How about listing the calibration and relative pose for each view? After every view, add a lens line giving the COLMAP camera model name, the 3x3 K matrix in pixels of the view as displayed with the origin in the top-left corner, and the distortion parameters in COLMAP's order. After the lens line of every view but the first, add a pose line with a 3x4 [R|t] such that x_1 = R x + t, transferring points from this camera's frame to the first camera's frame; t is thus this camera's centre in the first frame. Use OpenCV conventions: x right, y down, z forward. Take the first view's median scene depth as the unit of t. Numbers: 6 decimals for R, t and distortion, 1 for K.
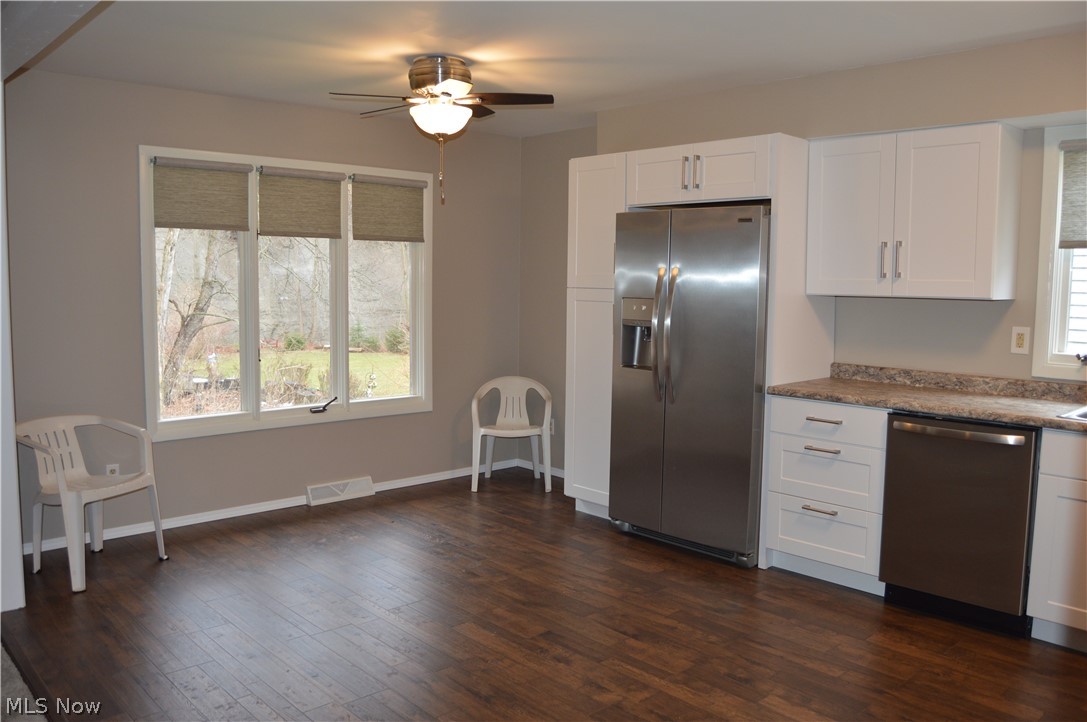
lens RADIAL K [[858.5, 0, 543.5], [0, 858.5, 361.0], [0, 0, 1]] dist [-0.097142, 0.041095]
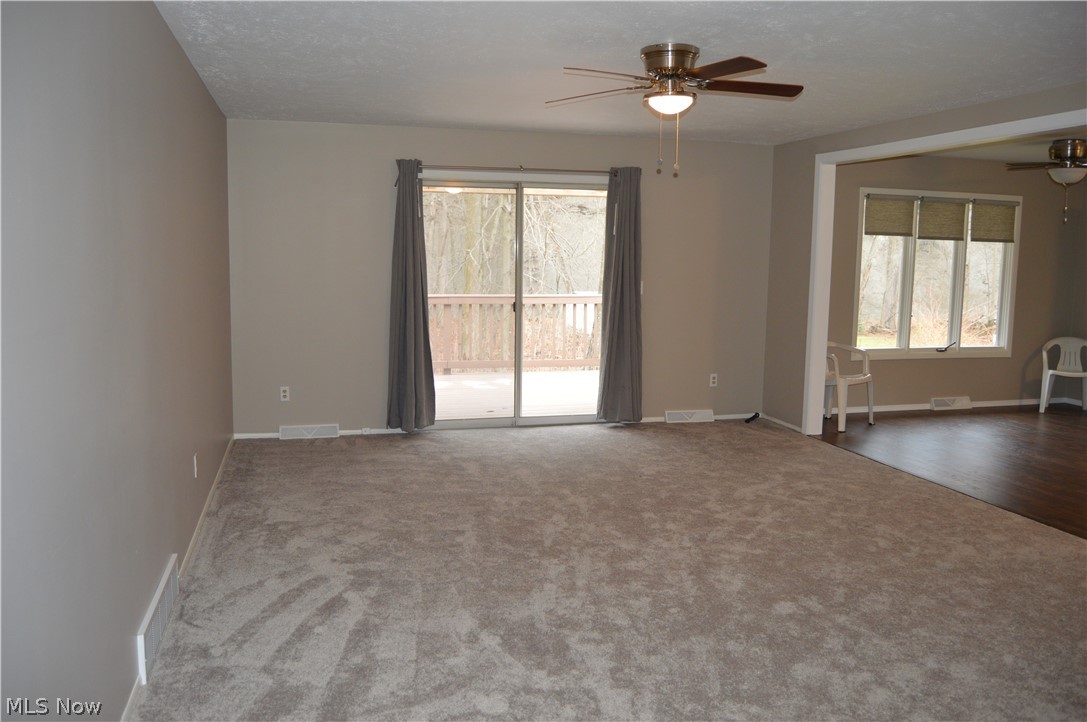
lens RADIAL K [[858.5, 0, 543.5], [0, 858.5, 361.0], [0, 0, 1]] dist [-0.097142, 0.041095]
pose [[0.887158, 0.058636, -0.457725, -0.250634], [-0.048348, 0.998246, 0.034169, 0.073840], [0.458926, -0.008183, 0.888437, -0.873089]]
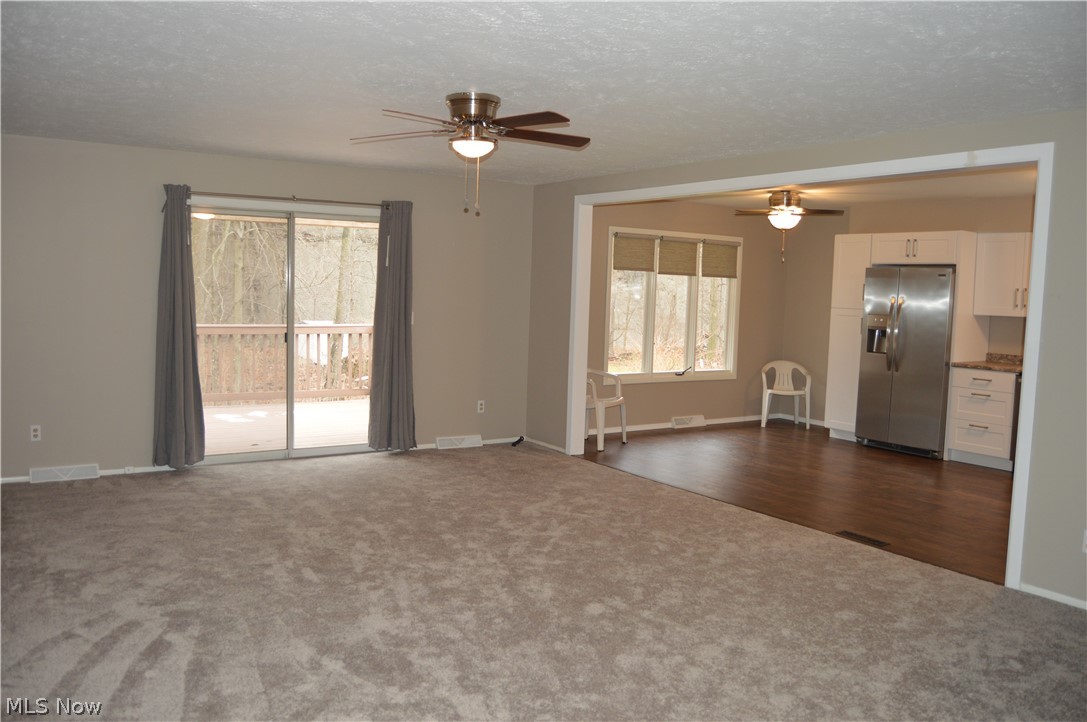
lens RADIAL K [[858.5, 0, 543.5], [0, 858.5, 361.0], [0, 0, 1]] dist [-0.097142, 0.041095]
pose [[0.986294, 0.031843, -0.161894, -0.314421], [-0.034382, 0.999326, -0.012901, 0.077604], [0.161374, 0.018290, 0.986724, -0.946577]]
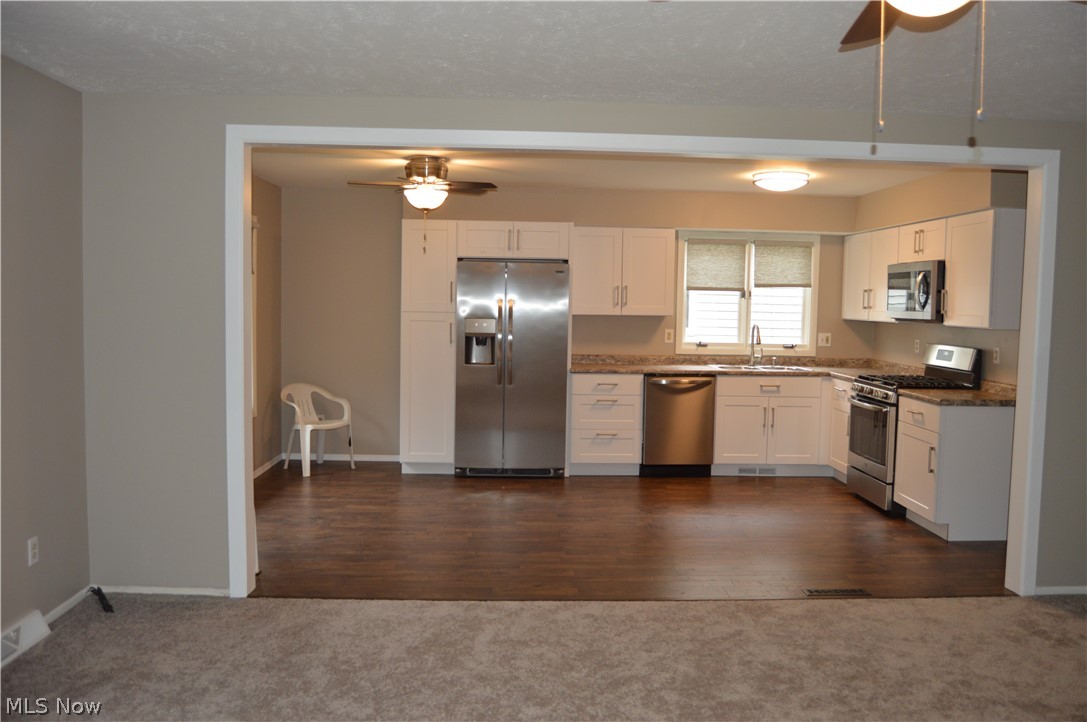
lens RADIAL K [[858.5, 0, 543.5], [0, 858.5, 361.0], [0, 0, 1]] dist [-0.097142, 0.041095]
pose [[0.651262, -0.054548, 0.756890, -1.026051], [0.063661, 0.997824, 0.017135, -0.017473], [-0.756178, 0.037025, 0.653318, -0.087836]]
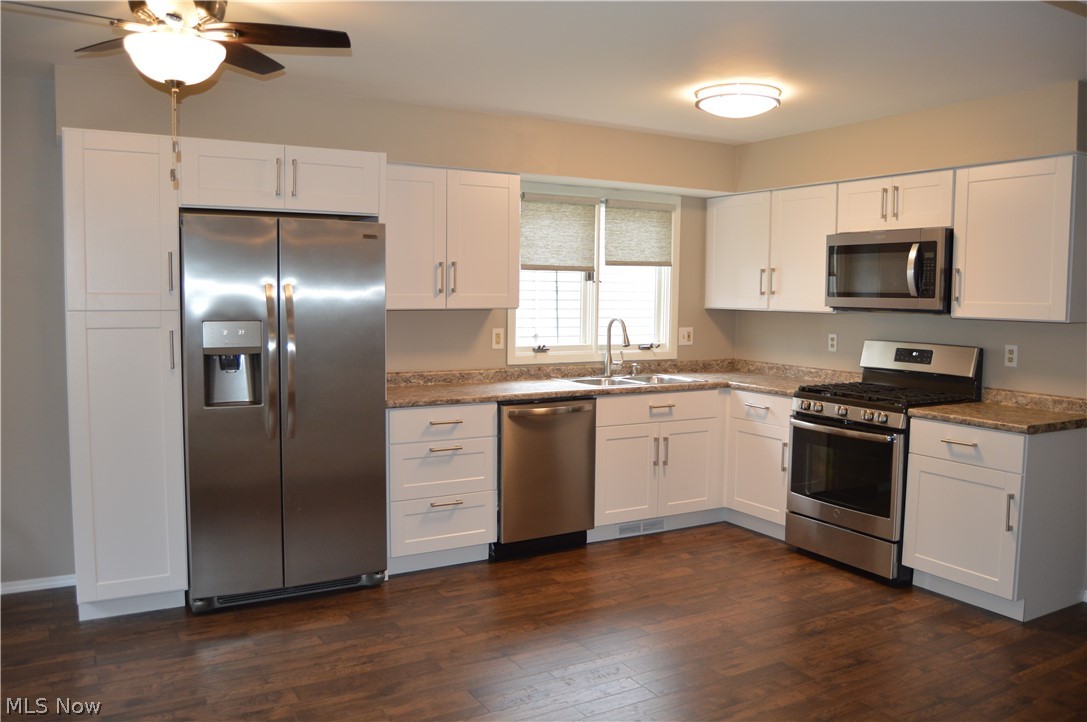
lens RADIAL K [[858.5, 0, 543.5], [0, 858.5, 361.0], [0, 0, 1]] dist [-0.097142, 0.041095]
pose [[0.221910, -0.087277, 0.971153, -0.647685], [0.085626, 0.993883, 0.069754, -0.069064], [-0.971300, 0.067677, 0.228026, 0.549584]]
